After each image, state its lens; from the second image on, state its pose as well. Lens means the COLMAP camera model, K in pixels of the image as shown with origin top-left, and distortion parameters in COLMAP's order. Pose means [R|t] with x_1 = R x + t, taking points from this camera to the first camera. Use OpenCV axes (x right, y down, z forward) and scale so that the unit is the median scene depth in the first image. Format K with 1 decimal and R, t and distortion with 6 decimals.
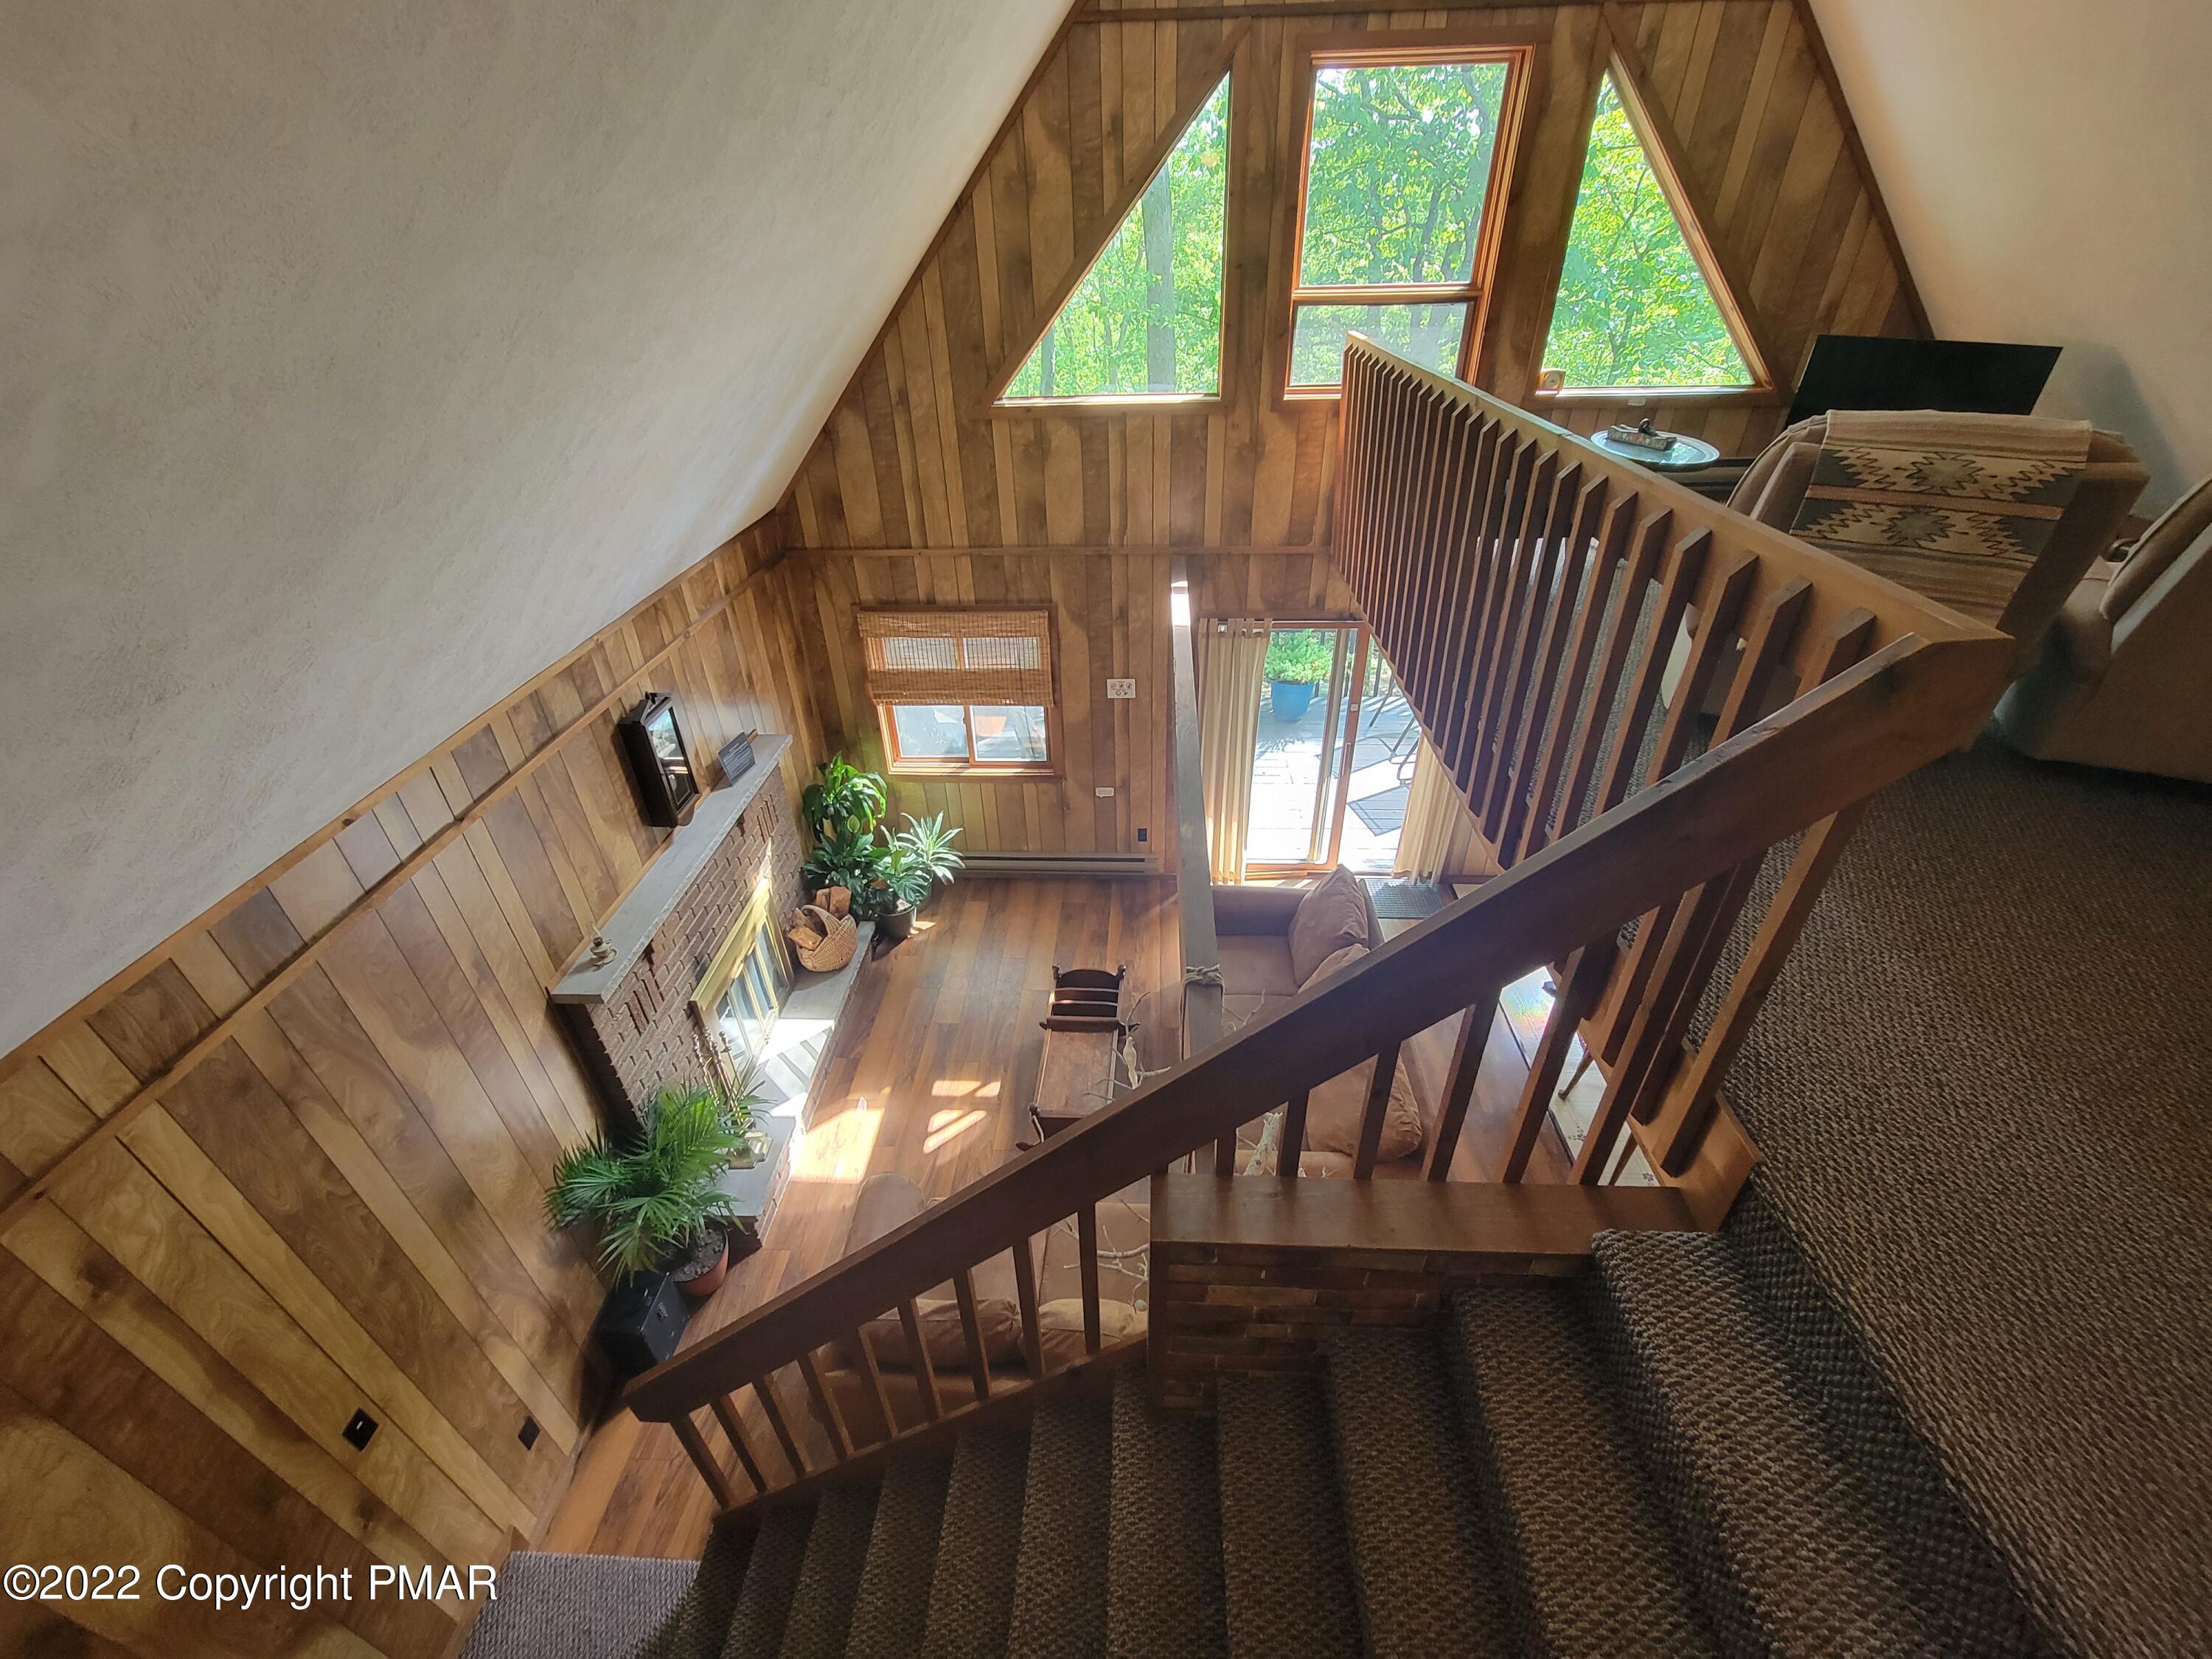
lens RADIAL K [[899.1, 0, 1110.3], [0, 899.1, 830.9], [0, 0, 1]] dist [-0.004352, 0.001052]
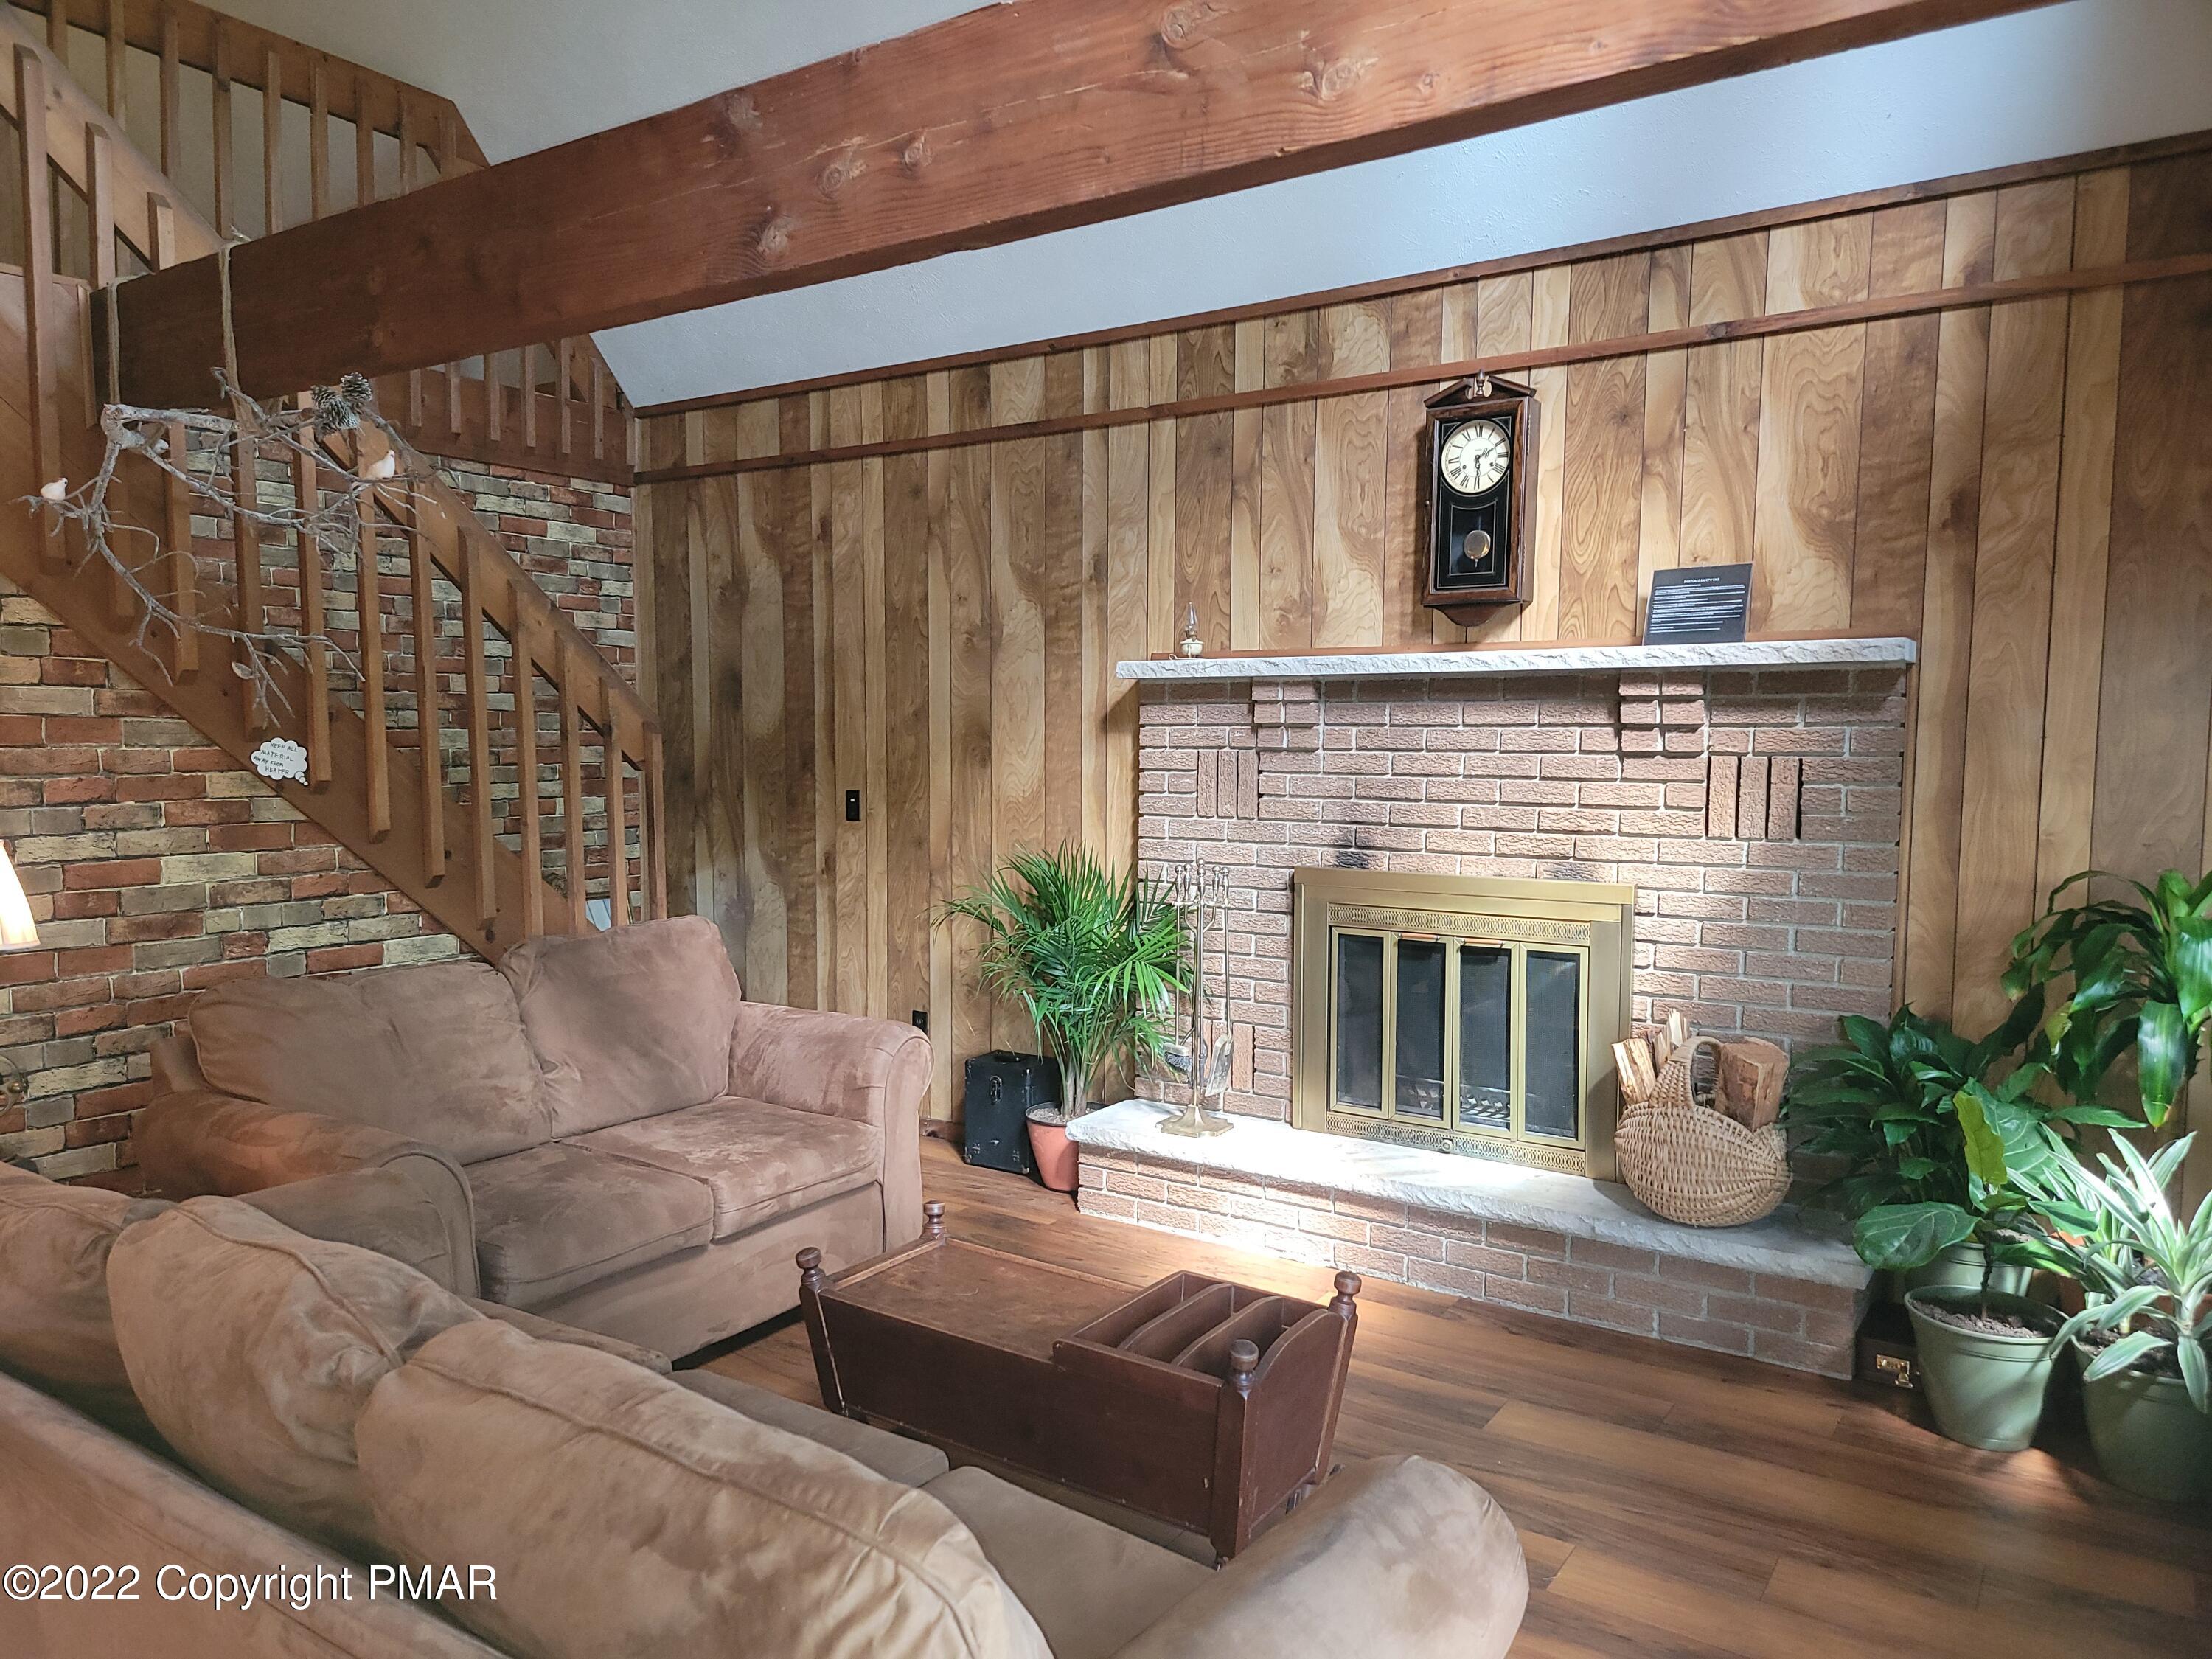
lens RADIAL K [[1552.3, 0, 1089.8], [0, 1552.3, 862.4], [0, 0, 1]] dist [0.082281, -0.062893]
pose [[-0.529910, 0.091961, -0.843053, 0.489789], [-0.459746, 0.804196, 0.376701, -0.143064], [0.712622, 0.587208, -0.383872, 1.231185]]
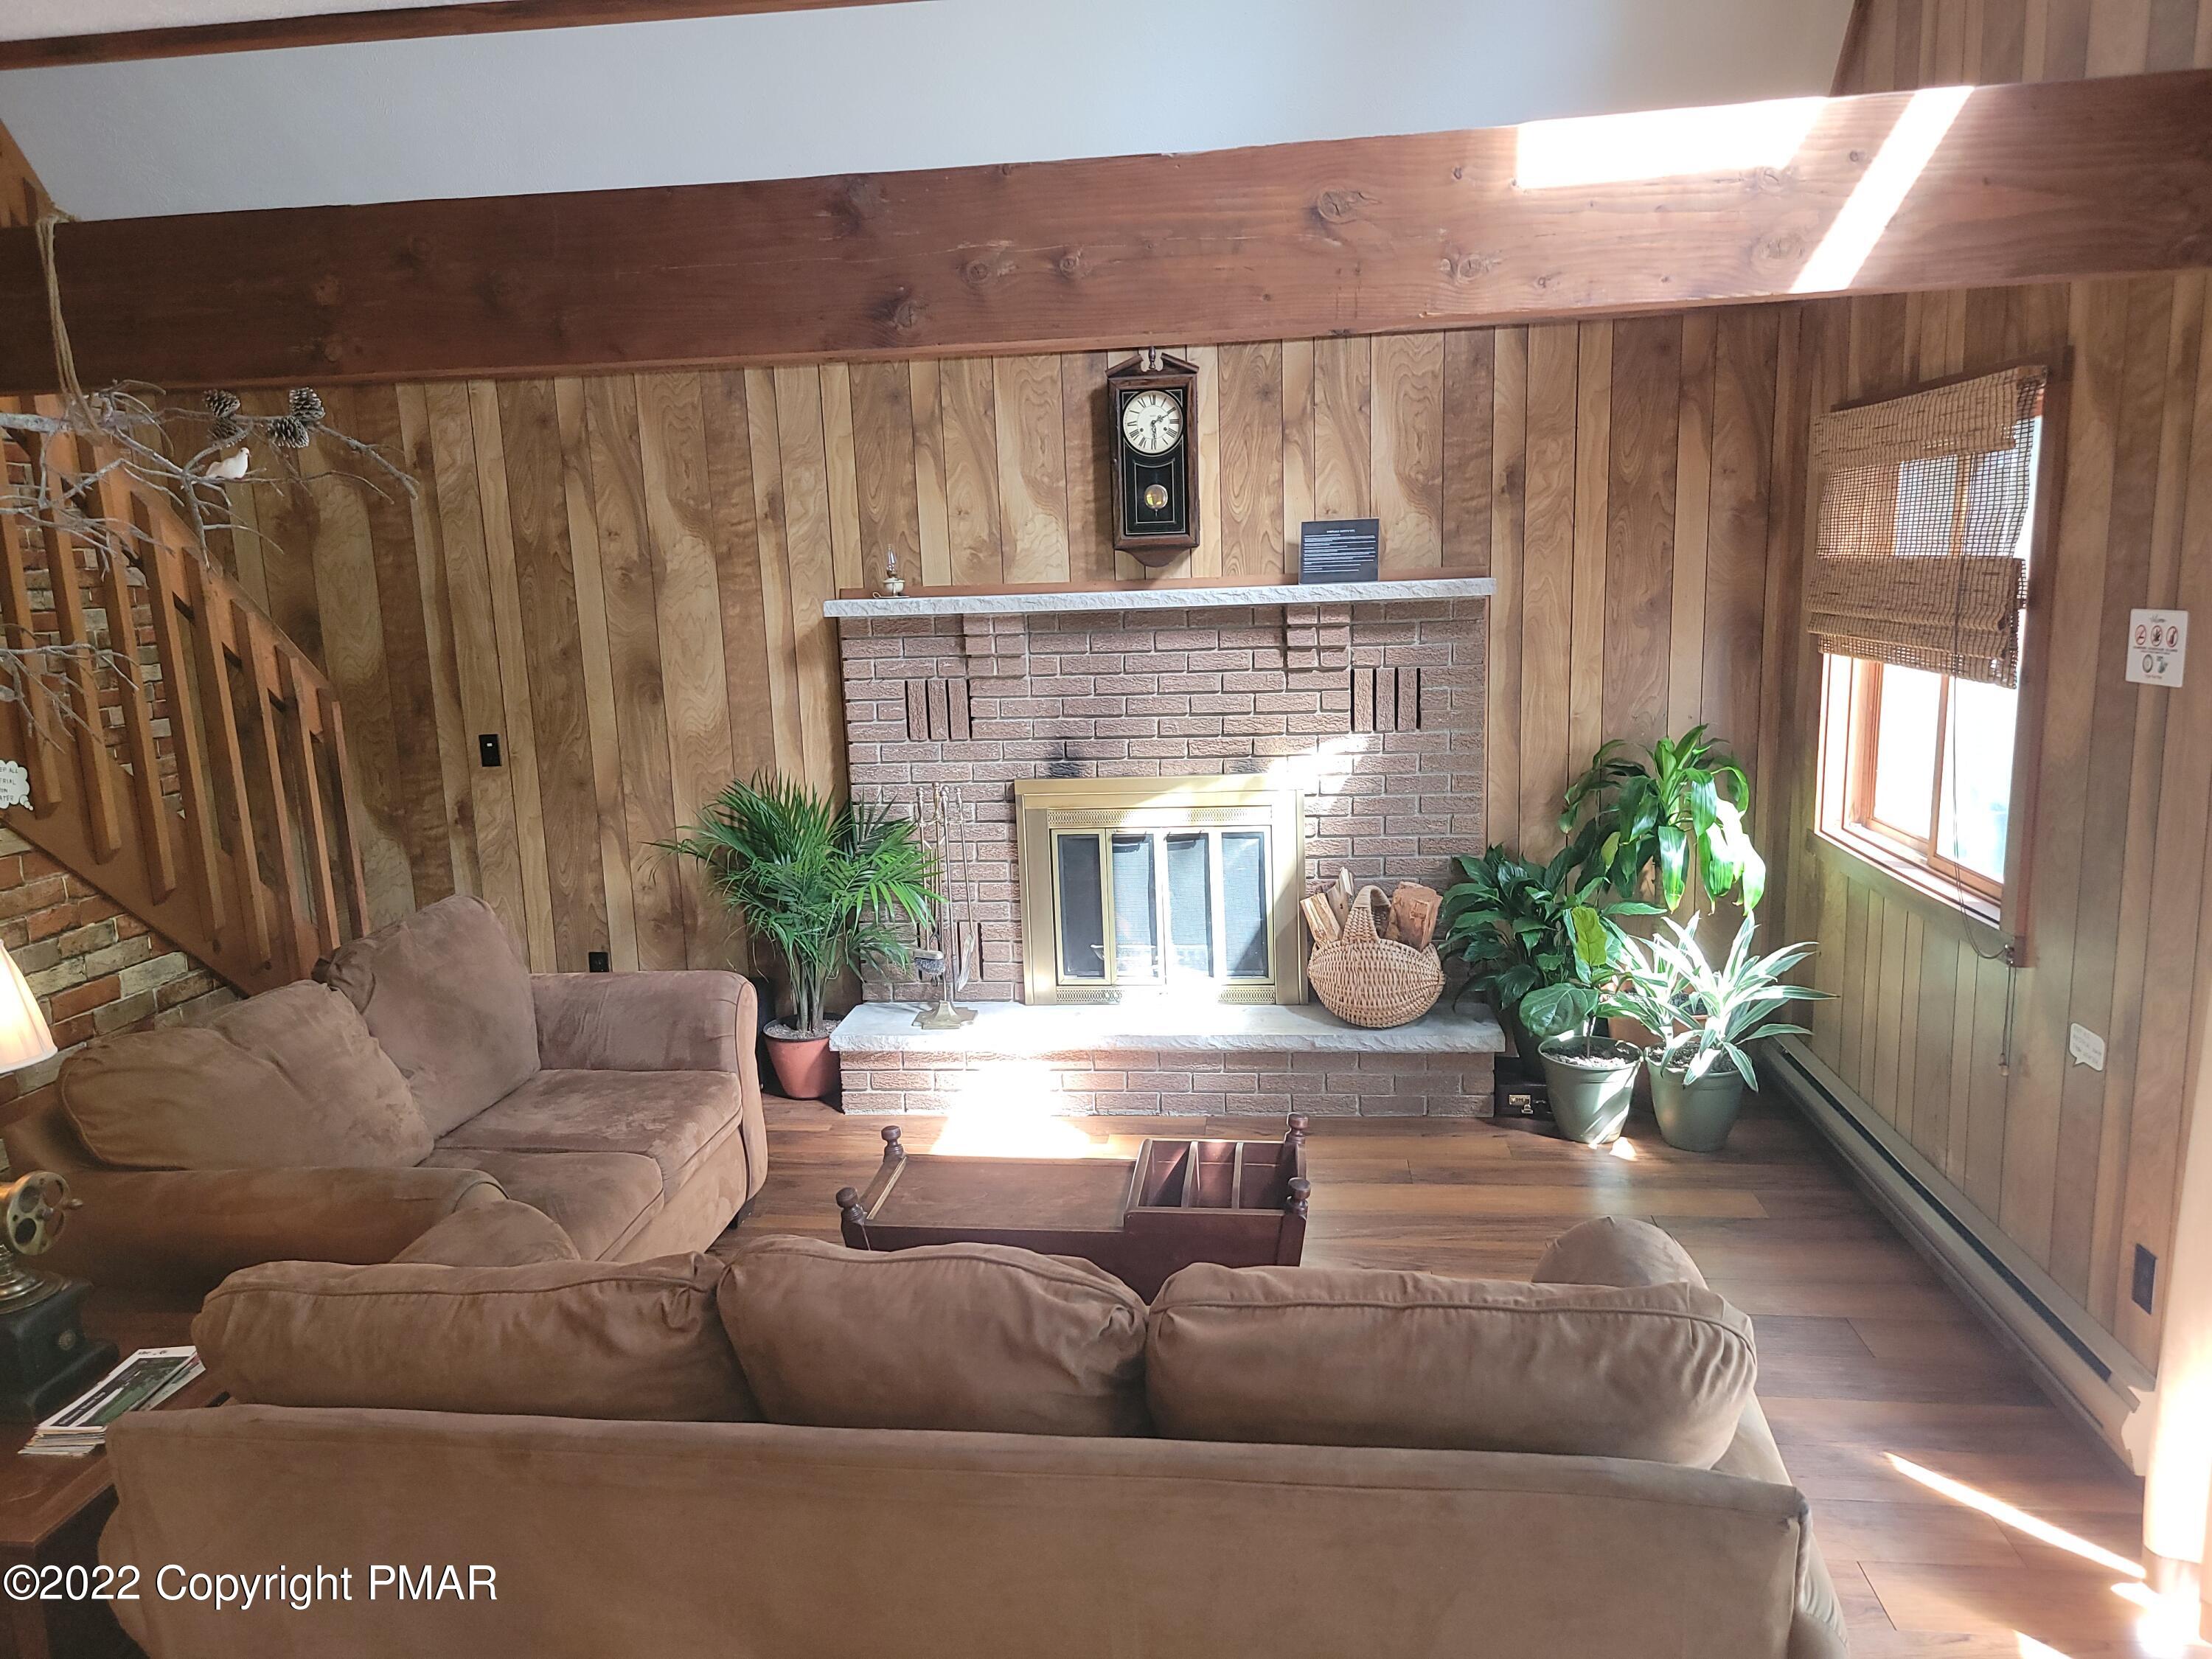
lens RADIAL K [[1552.3, 0, 1111.0], [0, 1552.3, 841.3], [0, 0, 1]] dist [0.082281, -0.062893]
pose [[-0.073799, 0.205207, -0.975932, 0.691420], [-0.517421, 0.828702, 0.213377, -0.065715], [0.852543, 0.520714, 0.045021, 0.972362]]
